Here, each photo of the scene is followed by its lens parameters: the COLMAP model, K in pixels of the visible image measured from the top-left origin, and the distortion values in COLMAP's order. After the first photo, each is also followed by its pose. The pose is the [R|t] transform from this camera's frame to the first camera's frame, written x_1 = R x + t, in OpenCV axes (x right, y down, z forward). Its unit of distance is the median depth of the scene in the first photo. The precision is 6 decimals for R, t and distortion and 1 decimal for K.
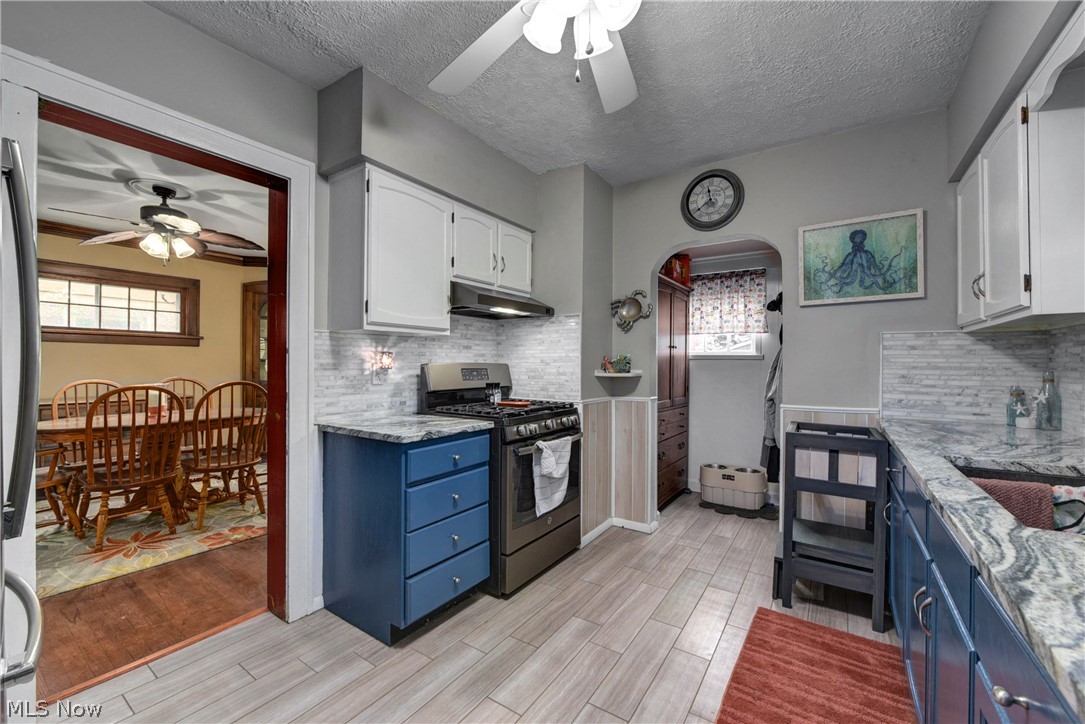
lens RADIAL K [[427.3, 0, 543.4], [0, 427.3, 360.5], [0, 0, 1]] dist [-0.004121, -0.000255]
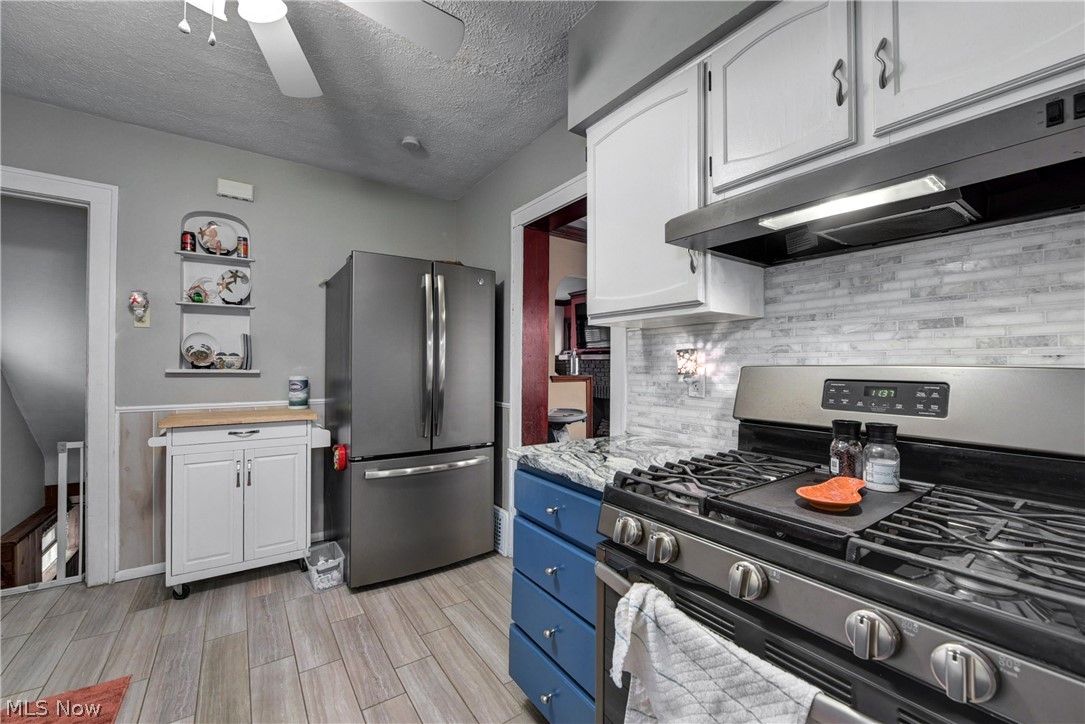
lens RADIAL K [[427.3, 0, 540.8], [0, 427.3, 362.8], [0, 0, 1]] dist [-0.004121, -0.000255]
pose [[-0.344626, -0.011840, -0.938665, 0.355816], [-0.001996, 0.999927, -0.011880, 0.010302], [0.938738, -0.002221, -0.344625, 1.053412]]
